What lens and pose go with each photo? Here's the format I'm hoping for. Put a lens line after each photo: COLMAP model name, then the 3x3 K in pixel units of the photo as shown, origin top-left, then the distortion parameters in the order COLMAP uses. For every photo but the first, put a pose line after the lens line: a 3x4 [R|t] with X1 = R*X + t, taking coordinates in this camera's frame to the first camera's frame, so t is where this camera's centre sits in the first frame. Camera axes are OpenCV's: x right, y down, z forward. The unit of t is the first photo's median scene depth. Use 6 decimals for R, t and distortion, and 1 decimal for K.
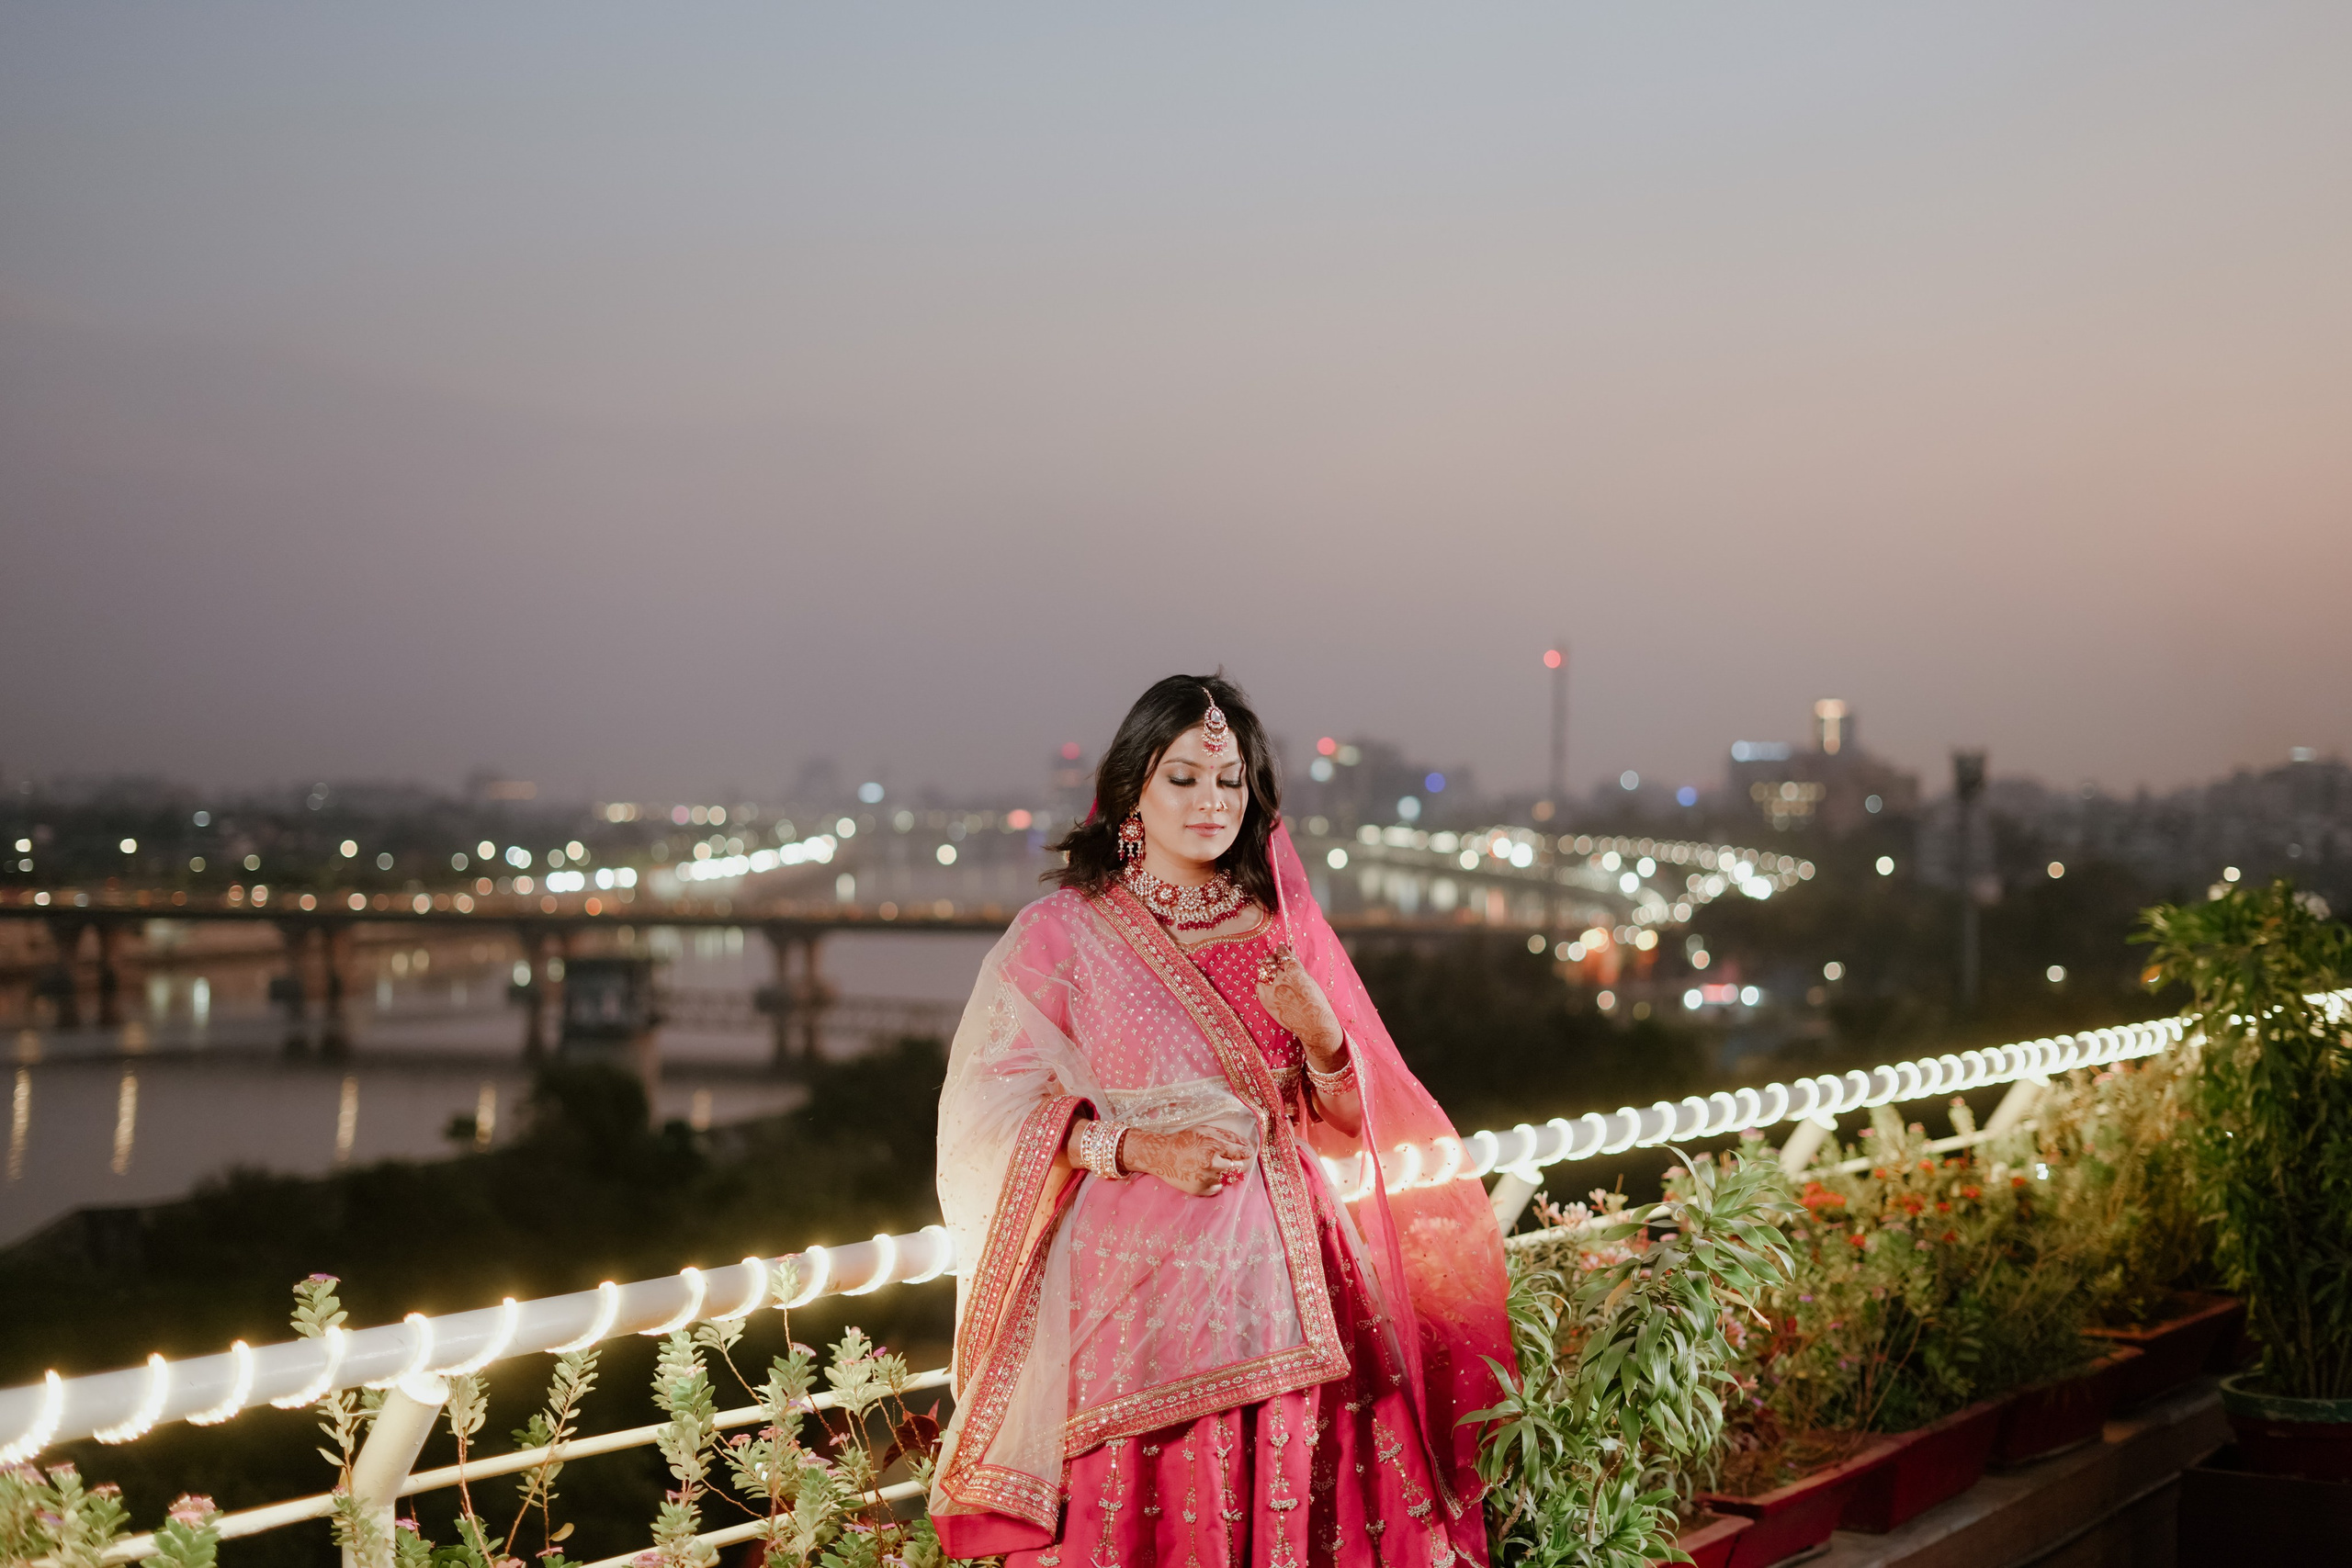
lens RADIAL K [[3610.6, 0, 1181.5], [0, 3610.6, 751.7], [0, 0, 1]] dist [-0.032699, 0.044455]
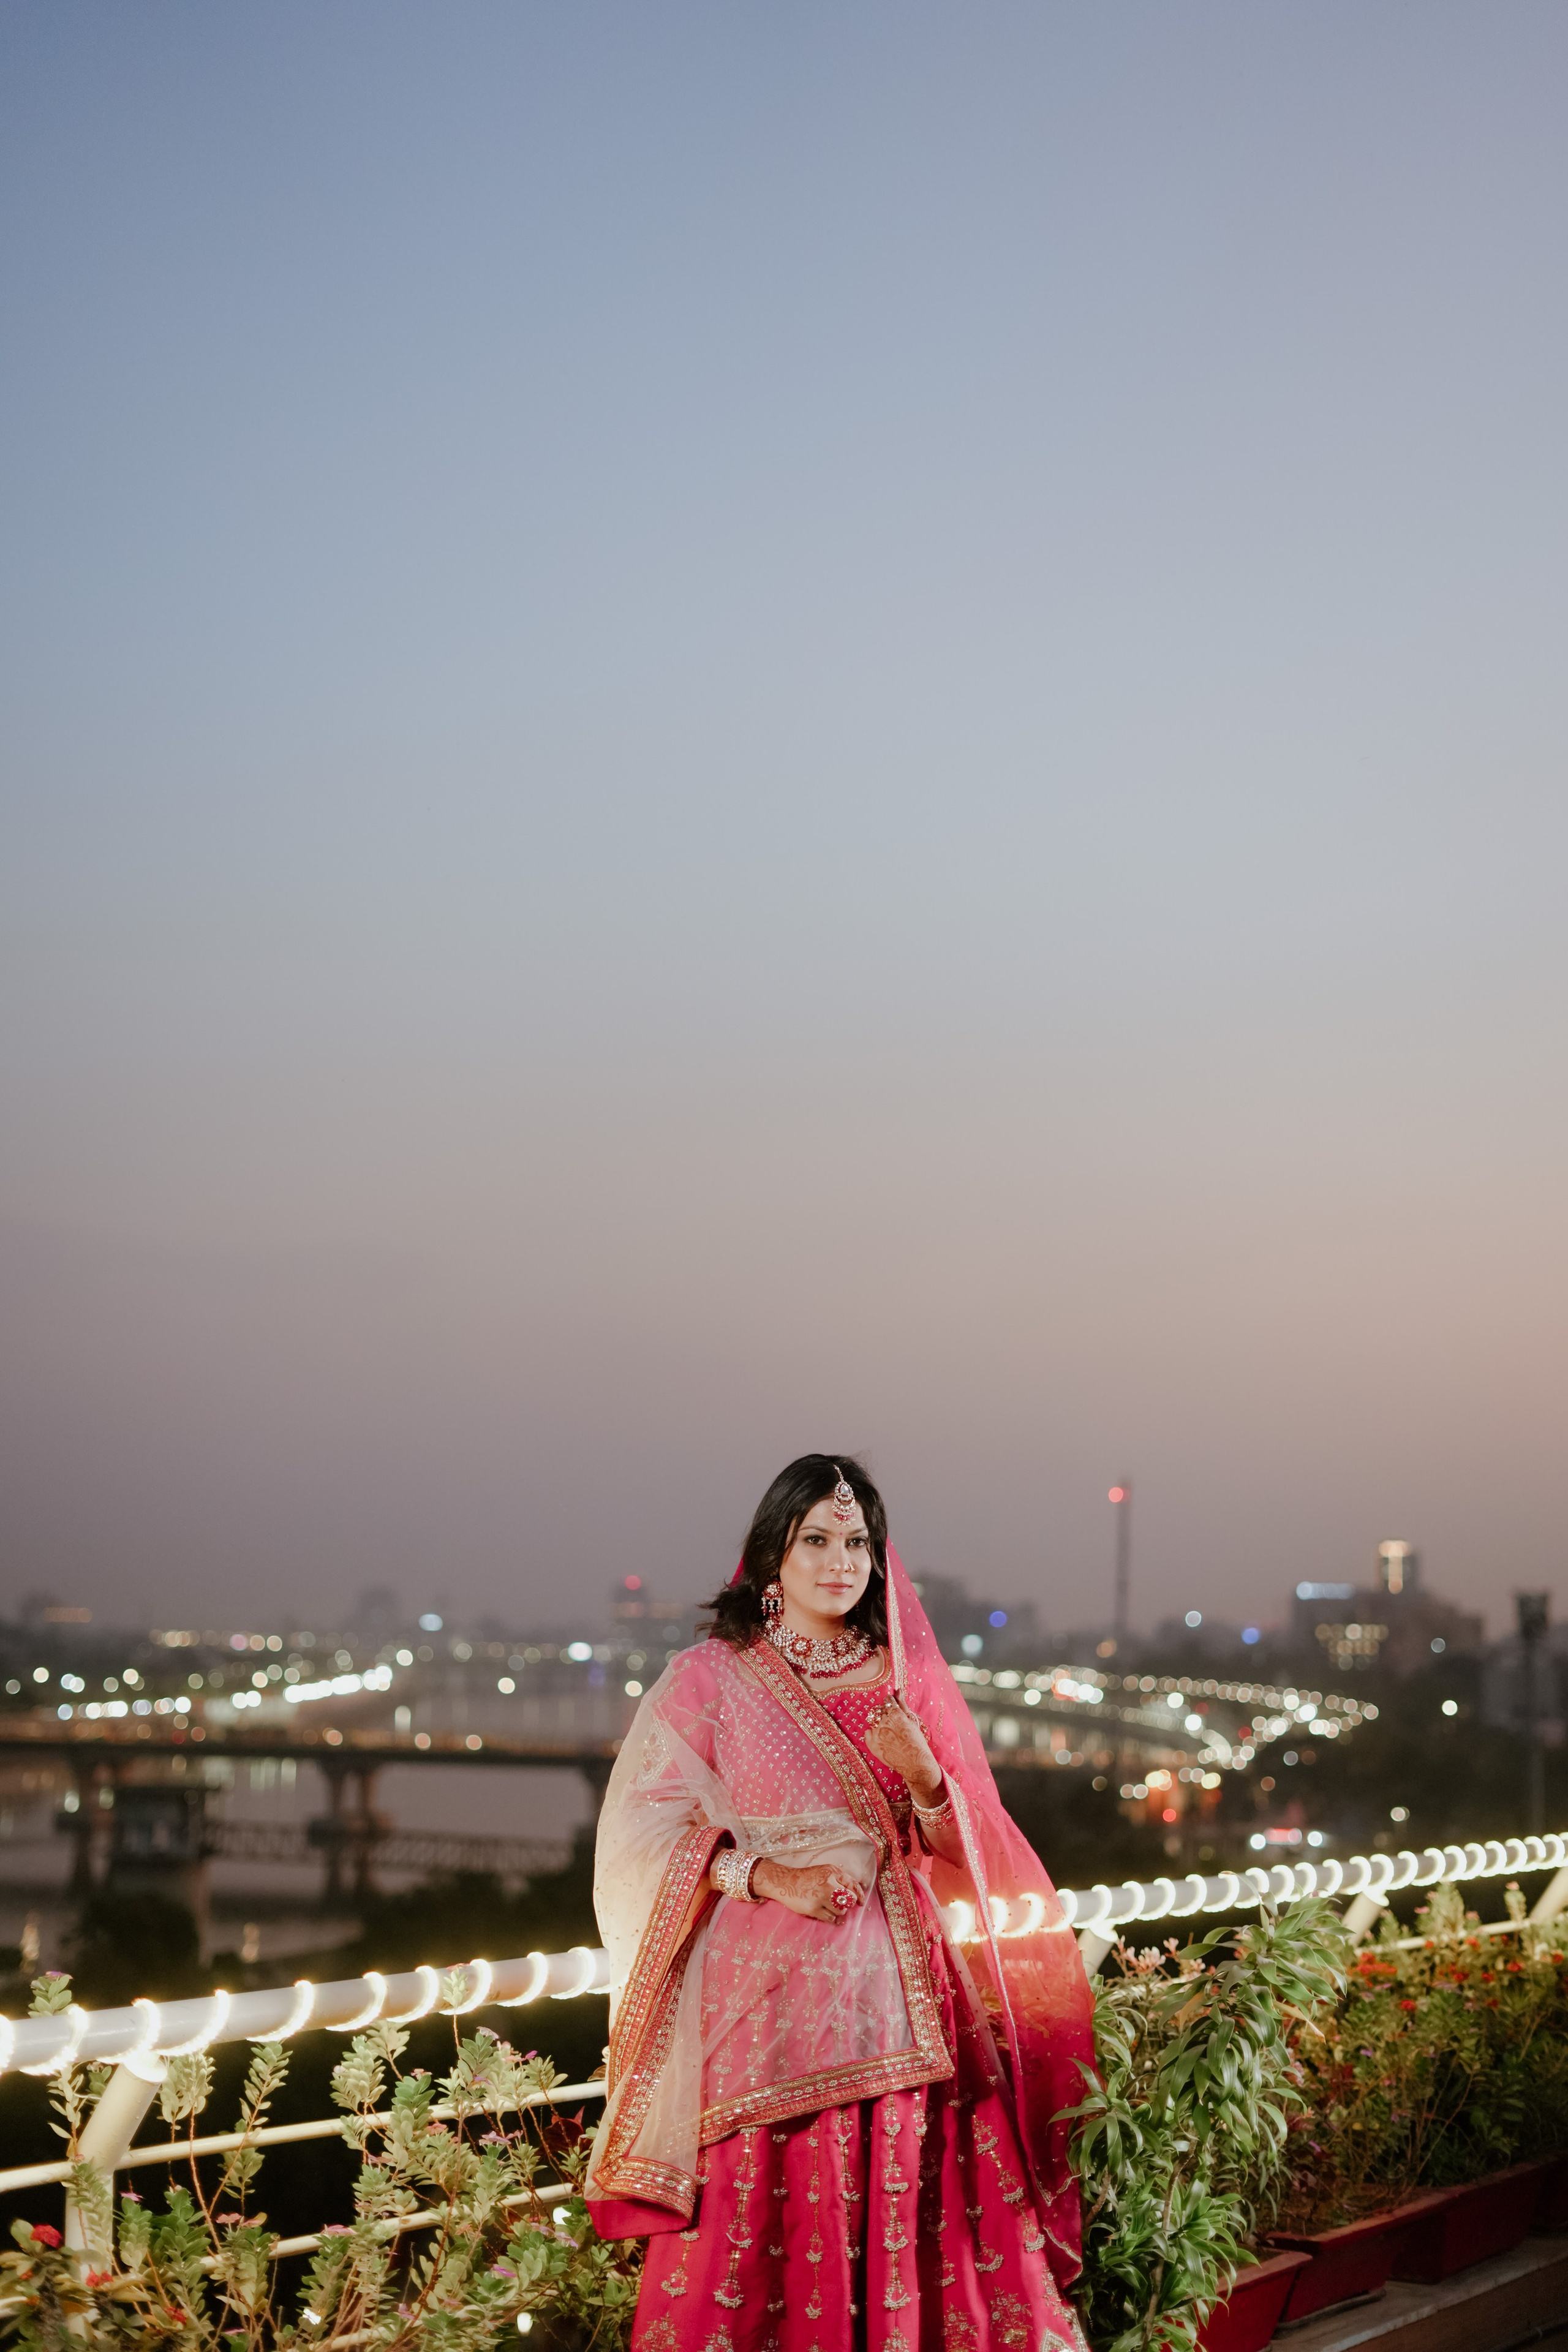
lens RADIAL K [[3611.0, 0, 784.0], [0, 3611.0, 1176.0], [0, 0, 1]] dist [-0.032699, 0.044455]
pose [[0.999843, 0.014871, 0.009605, -0.014723], [-0.013692, 0.993509, -0.112927, 0.013763], [-0.011222, 0.112777, 0.993557, -0.105000]]
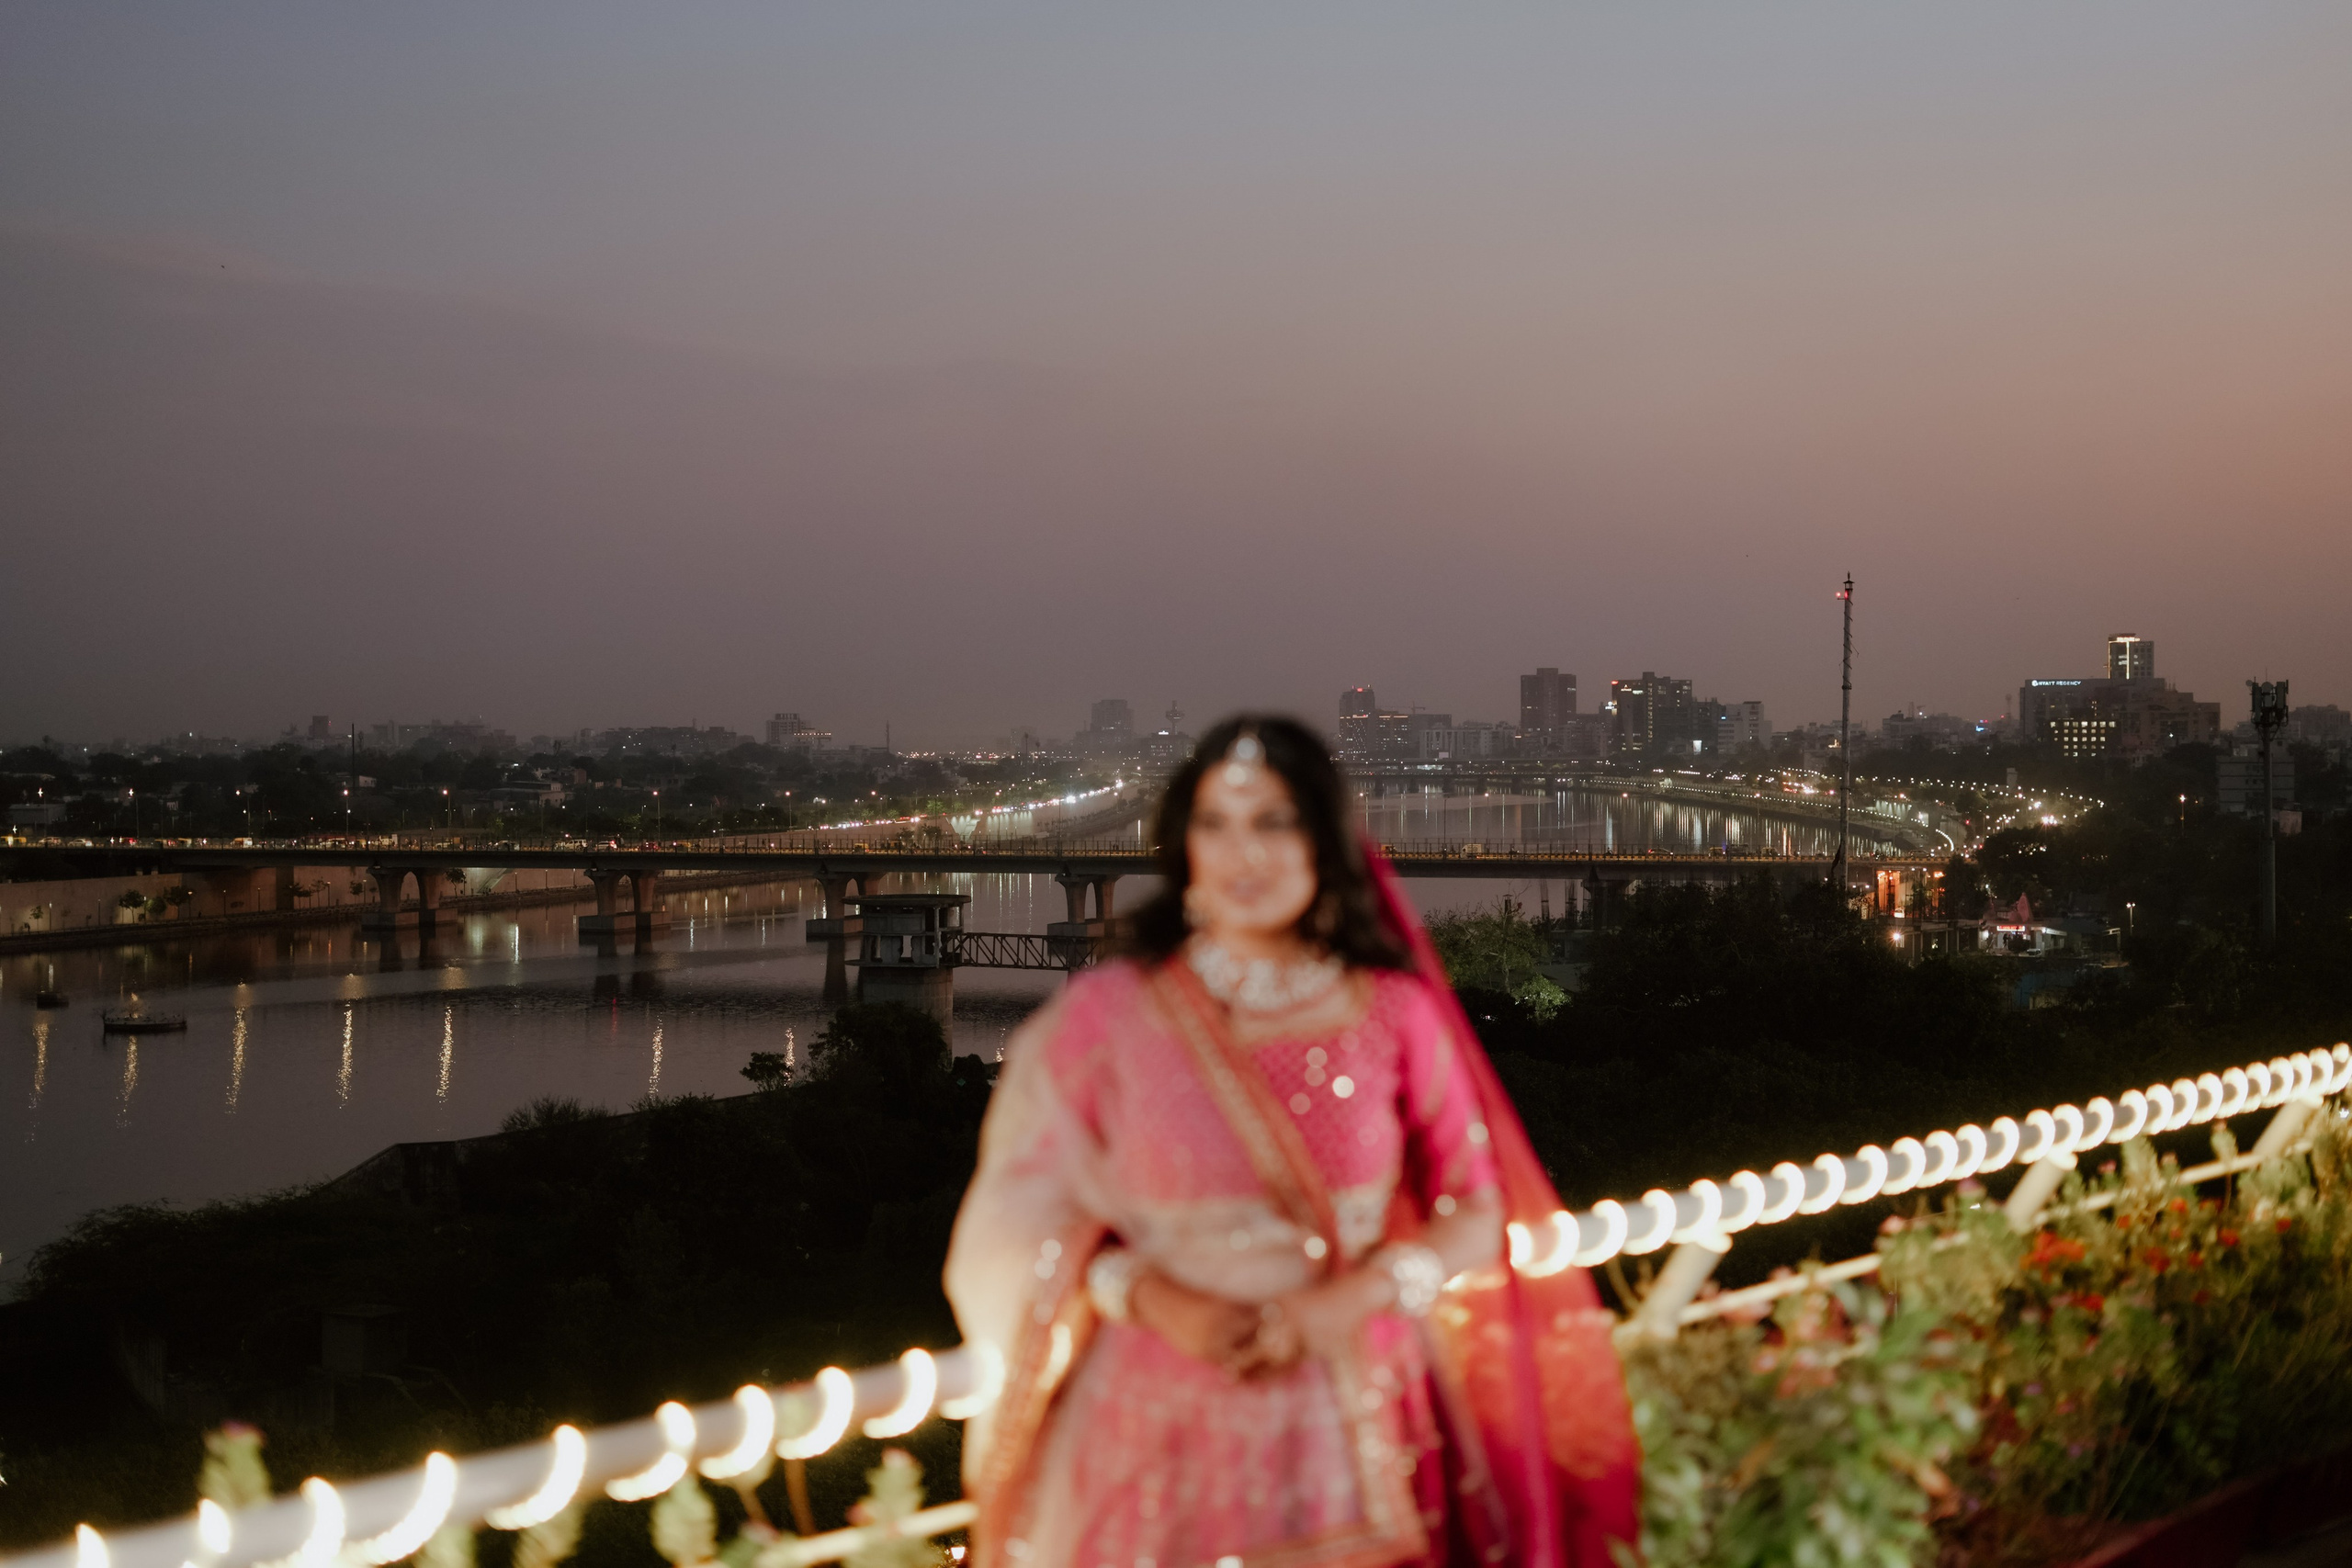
lens RADIAL K [[3584.4, 0, 1094.5], [0, 3584.4, 783.1], [0, 0, 1]] dist [-0.073216, -0.112308]
pose [[0.994432, -0.009826, -0.104918, 0.038784], [0.012552, 0.999600, 0.025346, -0.017189], [0.104627, -0.026522, 0.994158, 0.121766]]
